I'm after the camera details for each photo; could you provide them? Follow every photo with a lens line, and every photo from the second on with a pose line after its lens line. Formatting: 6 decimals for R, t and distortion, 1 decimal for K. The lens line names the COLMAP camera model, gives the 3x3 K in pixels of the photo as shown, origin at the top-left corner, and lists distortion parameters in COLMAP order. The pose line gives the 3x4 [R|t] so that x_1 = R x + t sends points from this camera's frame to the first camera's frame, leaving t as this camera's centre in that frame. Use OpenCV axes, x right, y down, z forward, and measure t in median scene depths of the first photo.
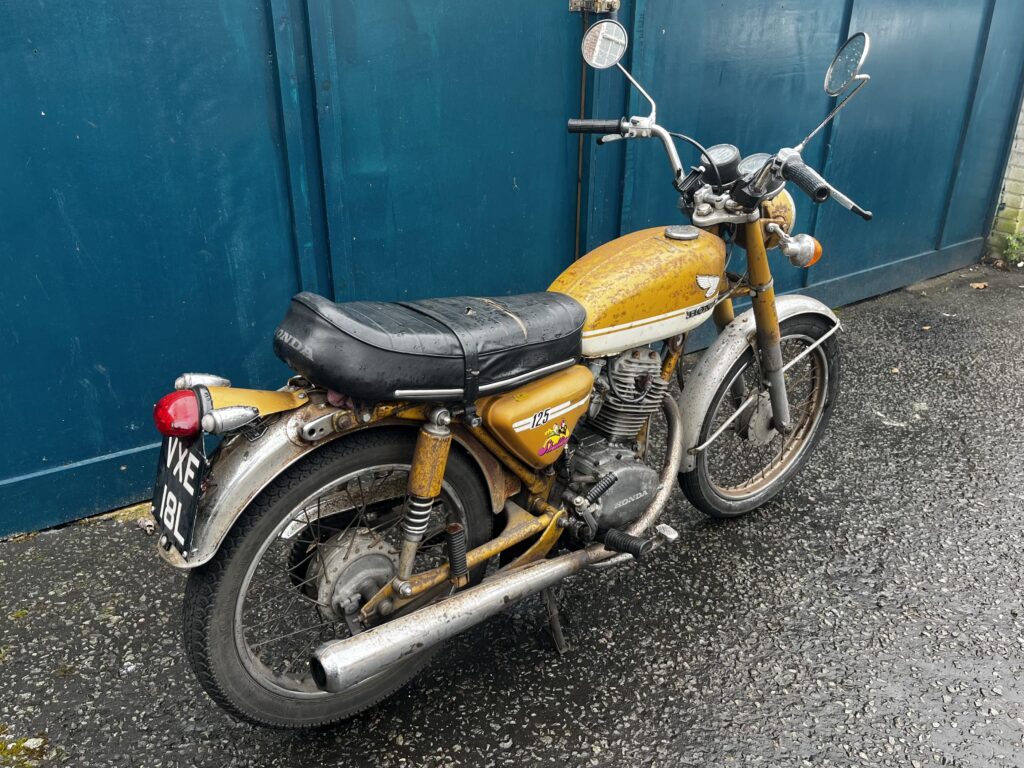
lens RADIAL K [[846.7, 0, 504.9], [0, 846.7, 364.9], [0, 0, 1]] dist [0.035010, -0.008337]
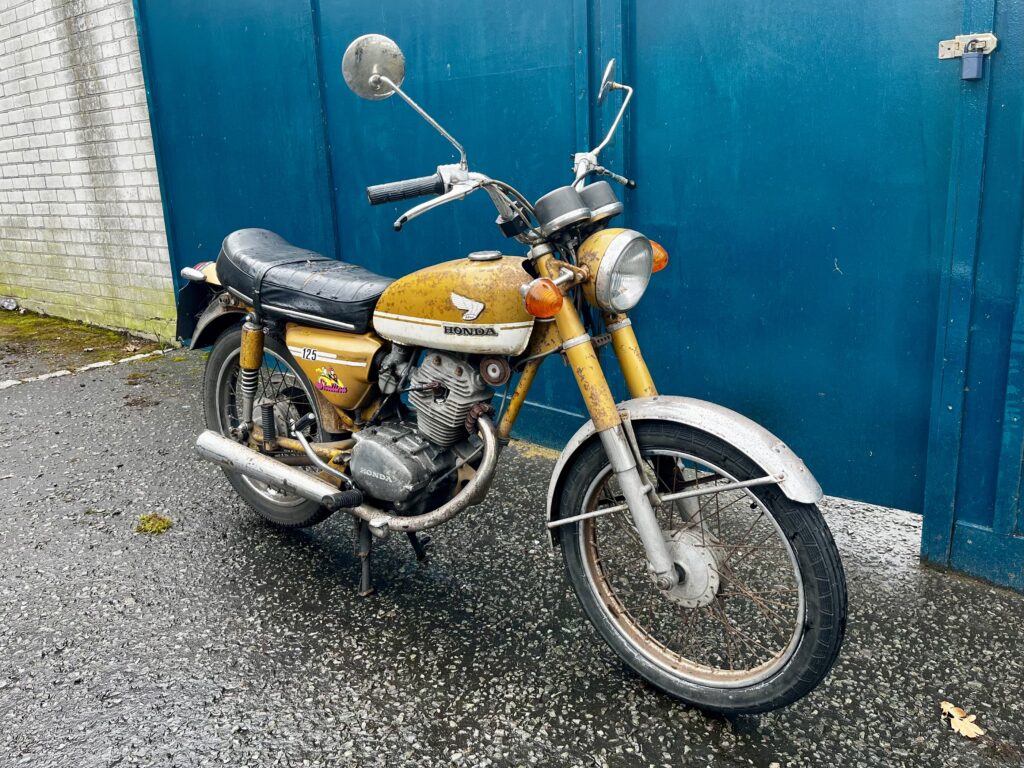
lens RADIAL K [[846.7, 0, 504.9], [0, 846.7, 364.9], [0, 0, 1]] dist [0.035010, -0.008337]
pose [[0.246381, 0.221742, -0.943465, 1.043496], [-0.365618, 0.922813, 0.121409, -0.147301], [0.897563, 0.315035, 0.308436, 0.666127]]
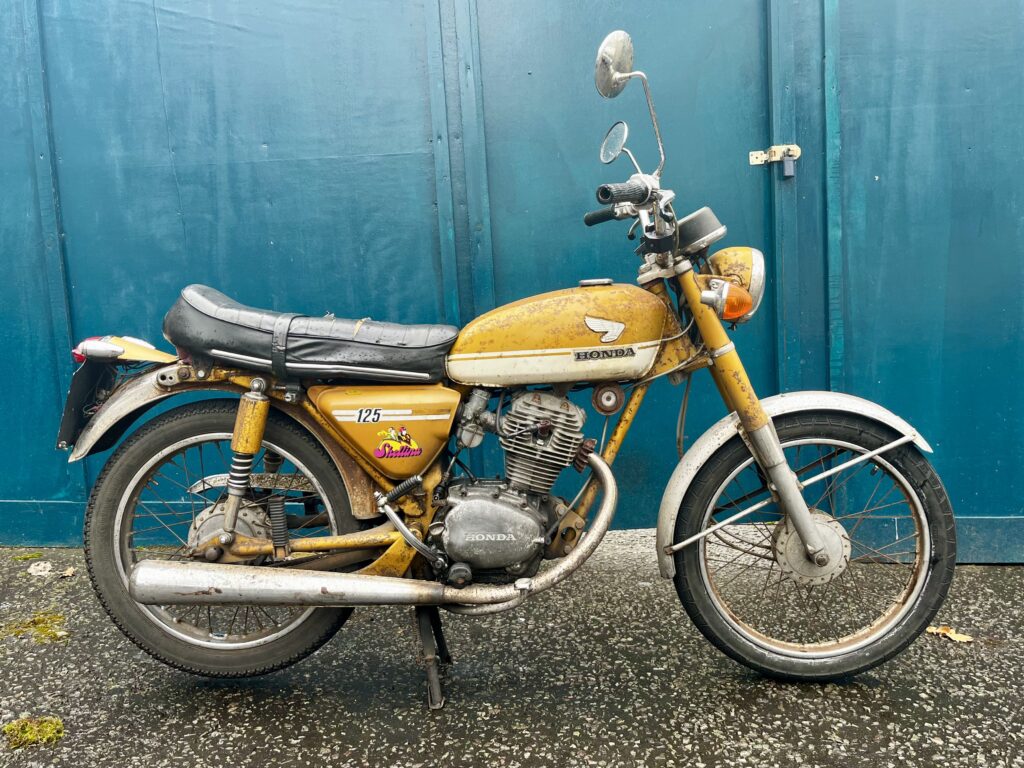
lens RADIAL K [[832.8, 0, 531.1], [0, 832.8, 383.2], [0, 0, 1]] dist [0.034237, -0.009196]
pose [[0.791535, 0.013963, -0.610964, 0.658896], [-0.206716, 0.946926, -0.246170, 0.187417], [0.575101, 0.321149, 0.752411, 0.229263]]
